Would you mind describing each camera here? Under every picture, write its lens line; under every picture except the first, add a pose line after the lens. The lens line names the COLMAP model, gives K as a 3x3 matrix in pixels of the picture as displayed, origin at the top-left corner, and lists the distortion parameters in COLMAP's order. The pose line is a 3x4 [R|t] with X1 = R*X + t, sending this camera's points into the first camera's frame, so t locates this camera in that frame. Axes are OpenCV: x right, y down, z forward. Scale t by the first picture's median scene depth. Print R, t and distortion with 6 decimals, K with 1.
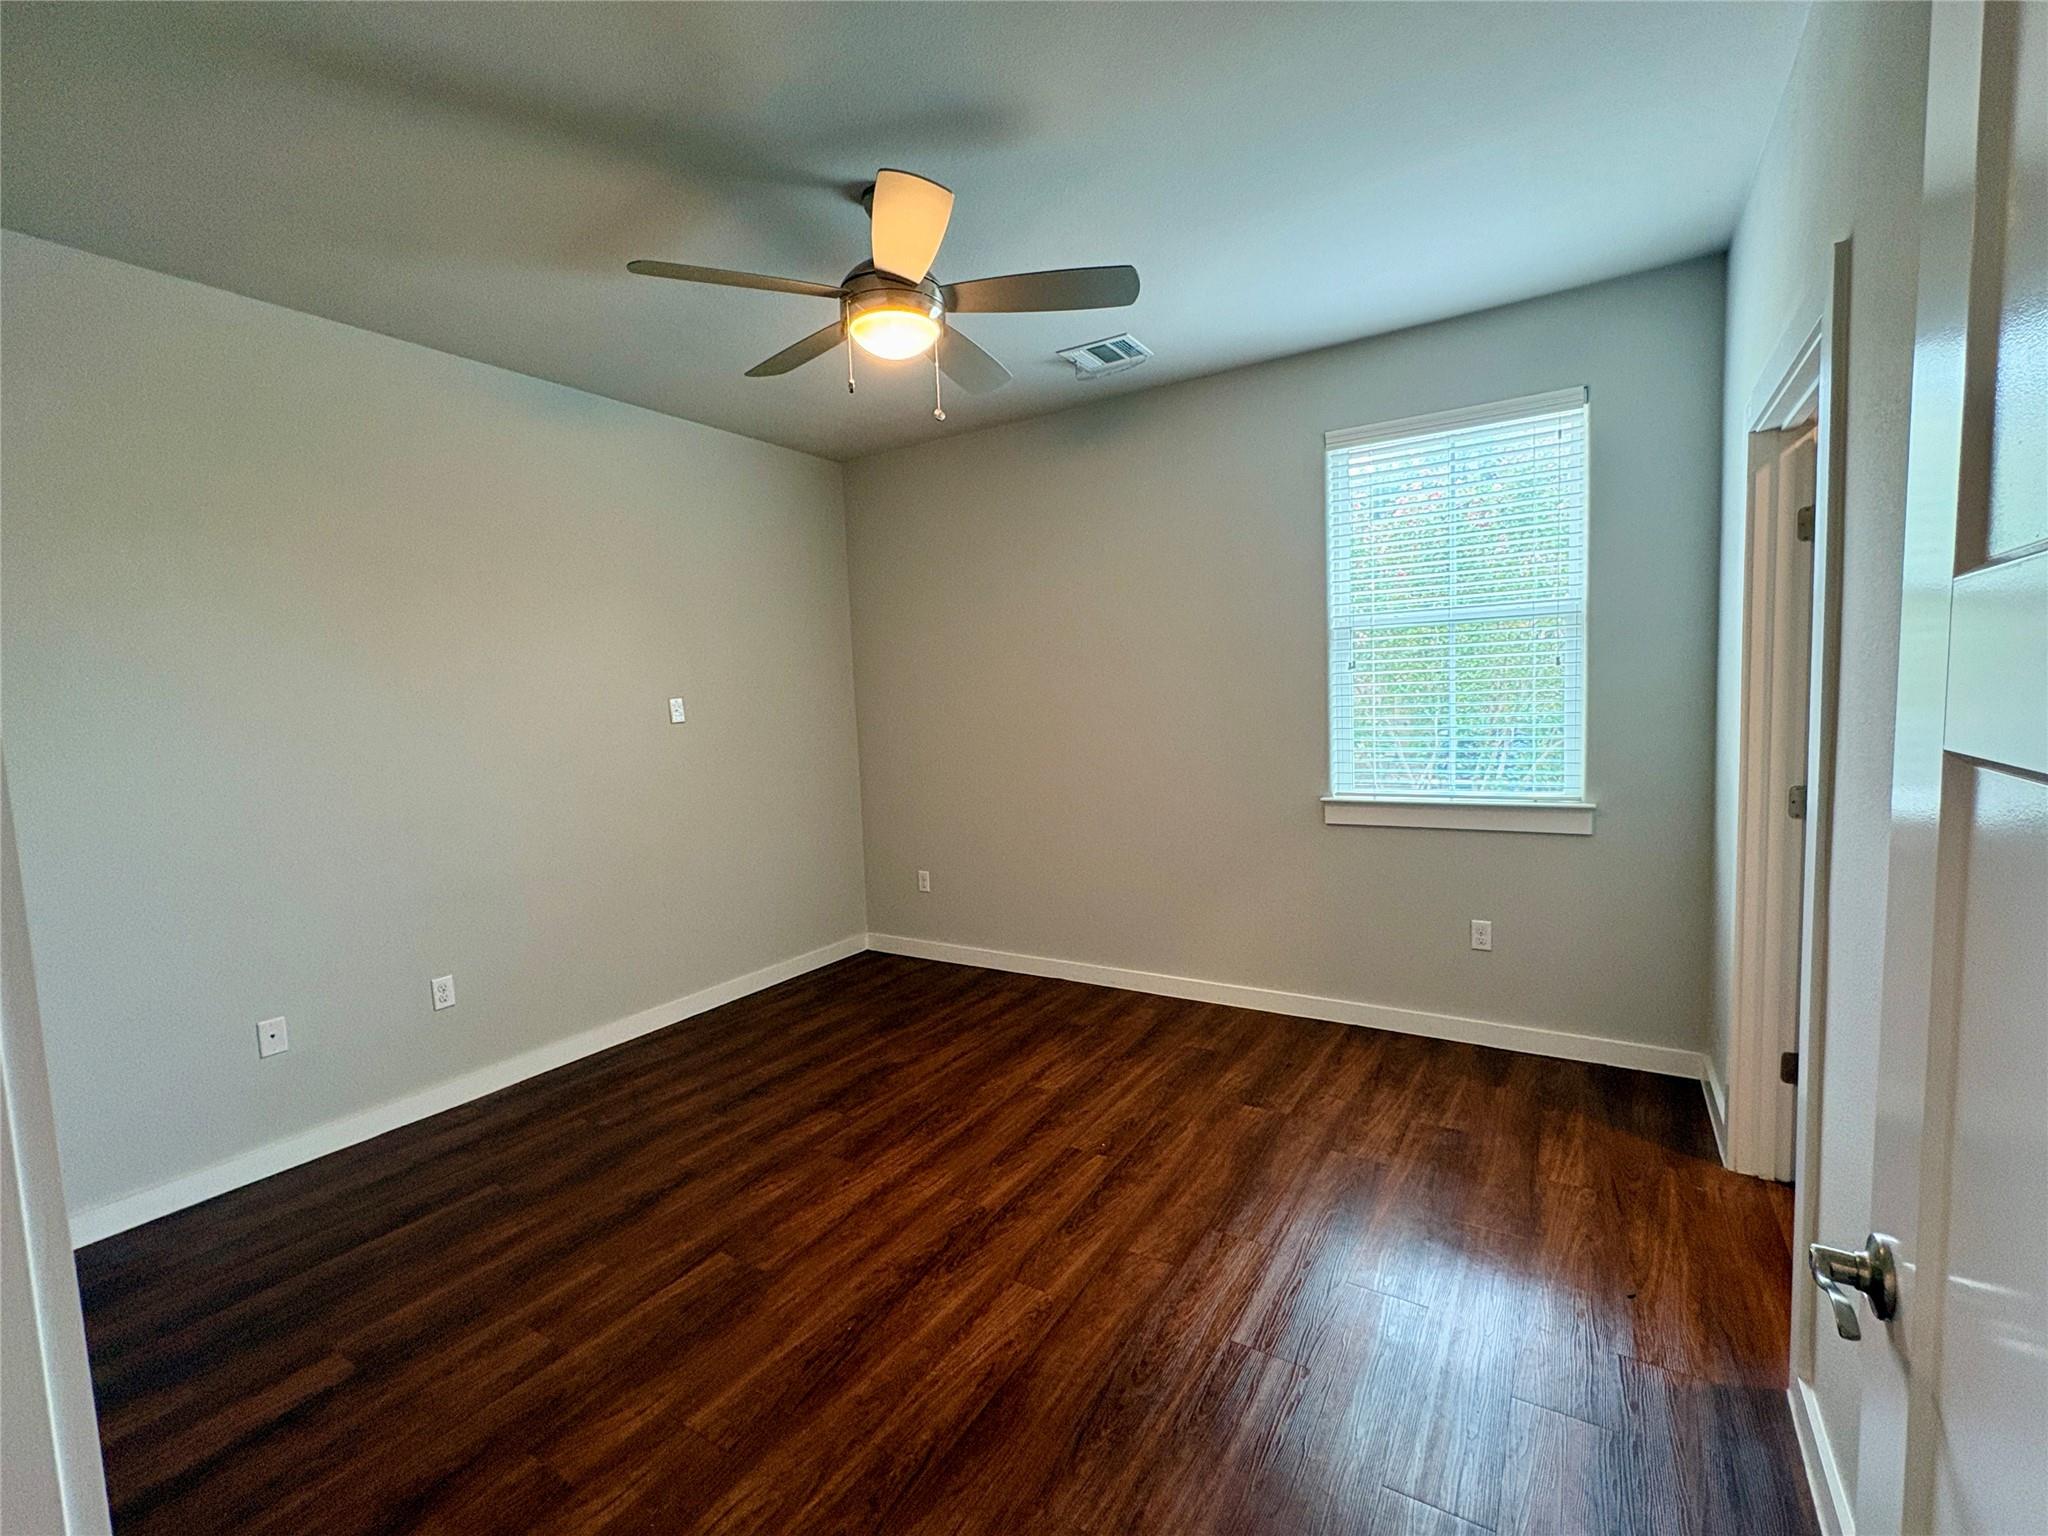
lens RADIAL K [[894.4, 0, 1023.5], [0, 894.4, 766.8], [0, 0, 1]] dist [0.000143, -0.000996]
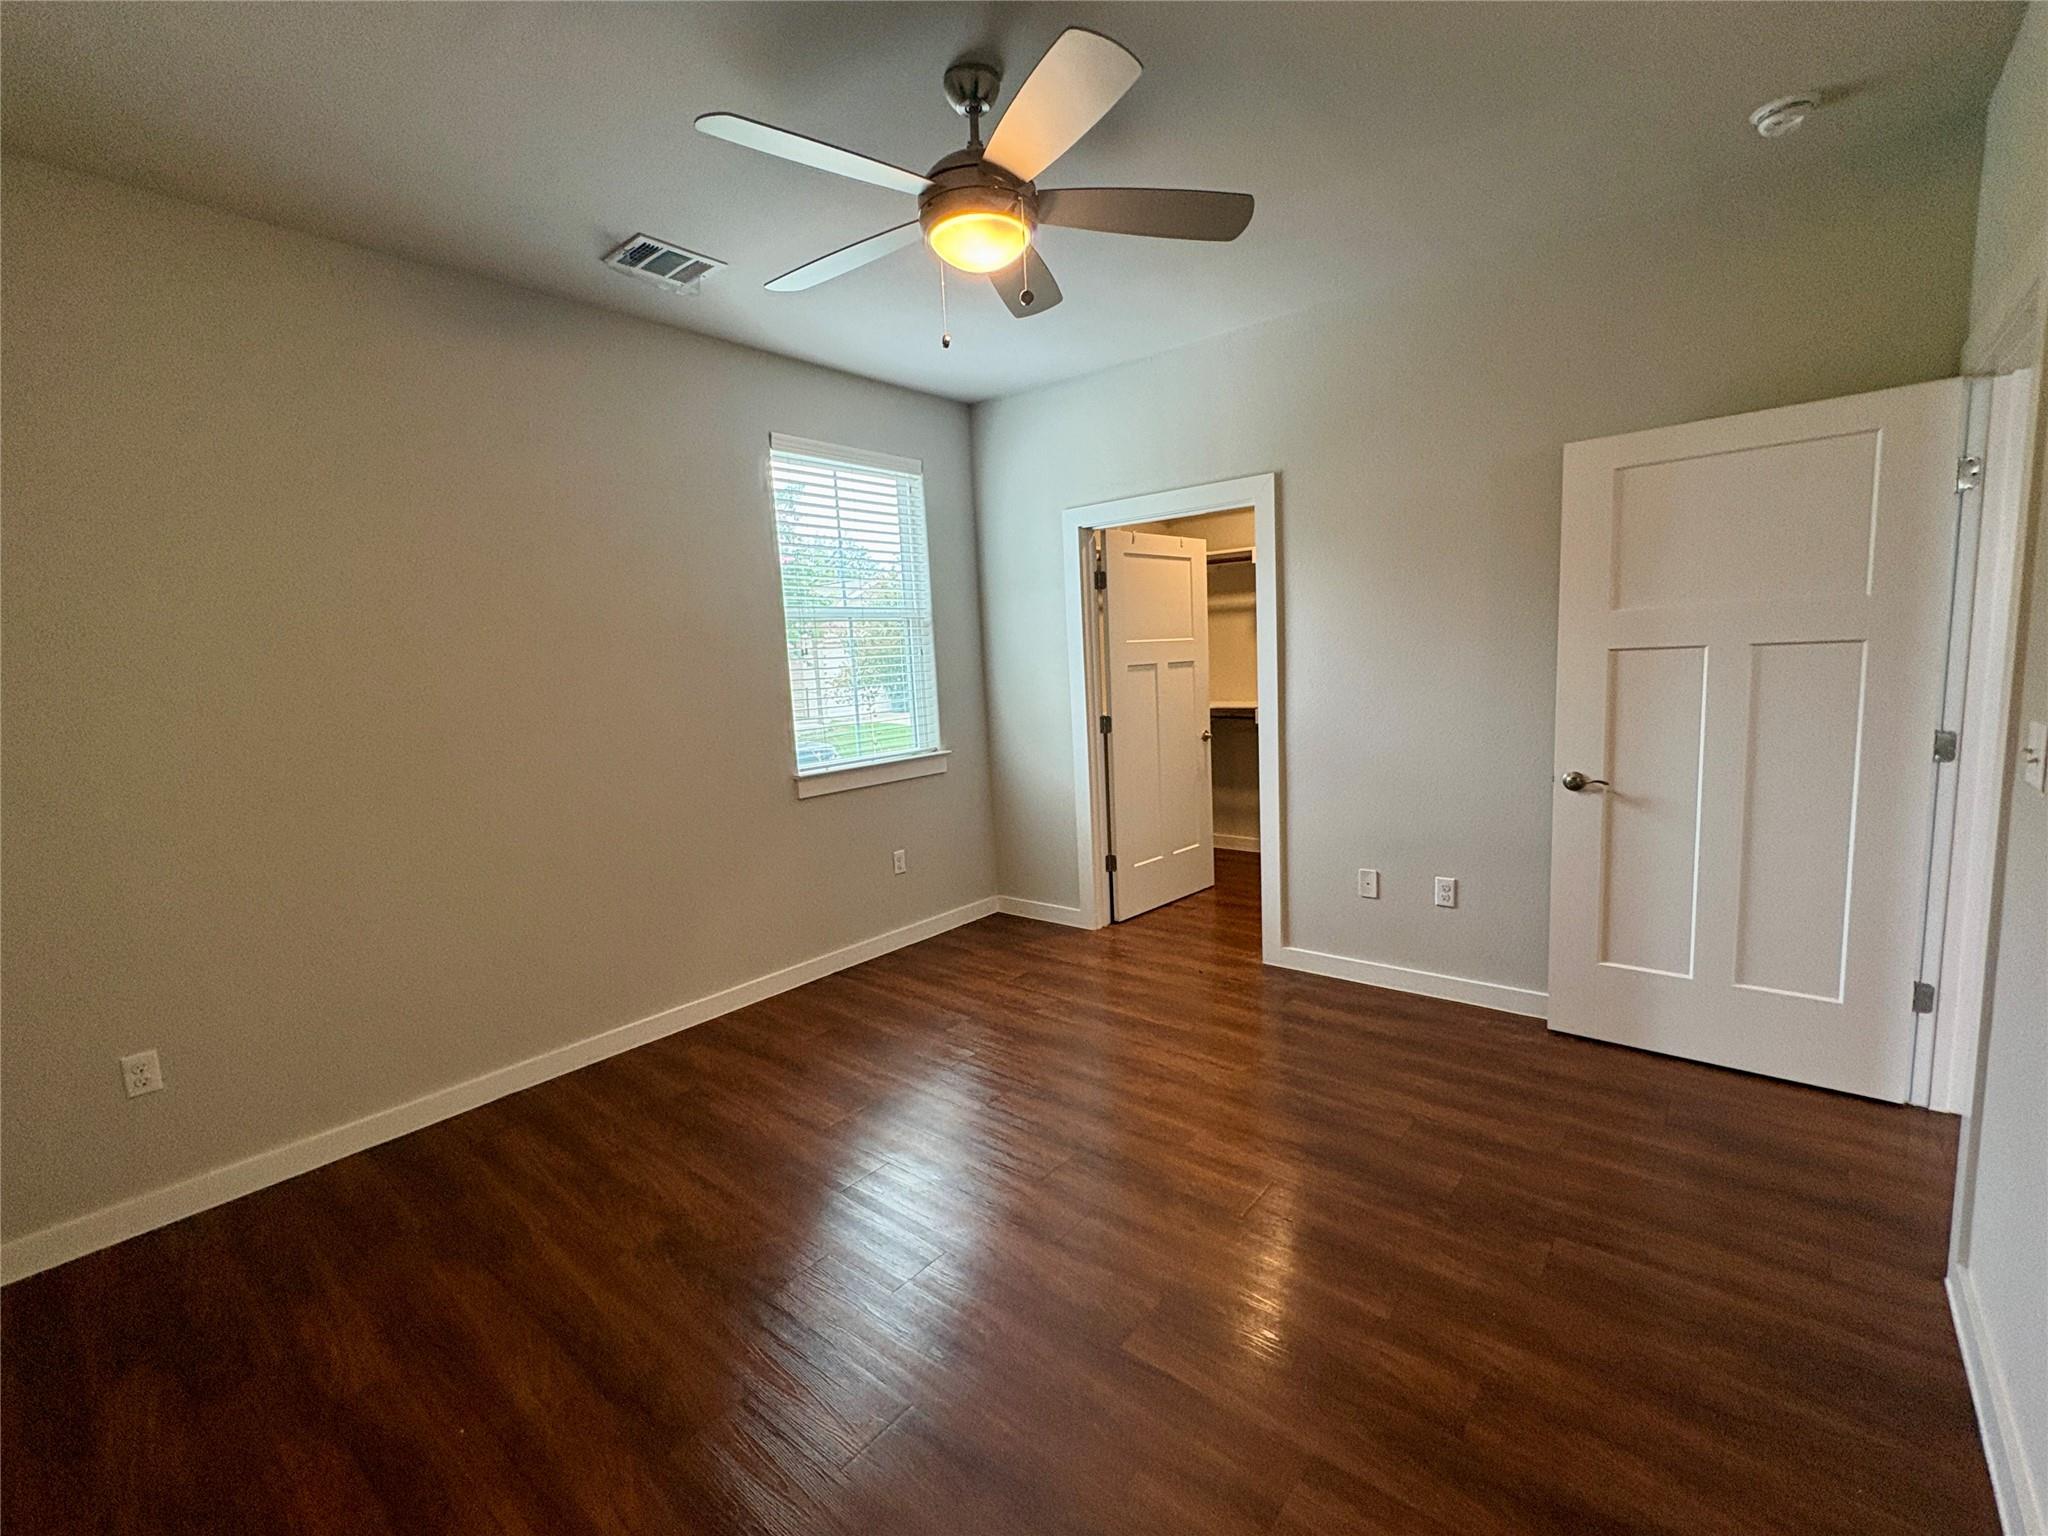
lens RADIAL K [[894.4, 0, 1023.3], [0, 894.4, 772.0], [0, 0, 1]] dist [0.000143, -0.000996]
pose [[0.135736, -0.097873, 0.985899, -0.753303], [0.121591, 0.989232, 0.081463, -0.026318], [-0.983255, 0.108819, 0.146175, 0.634850]]
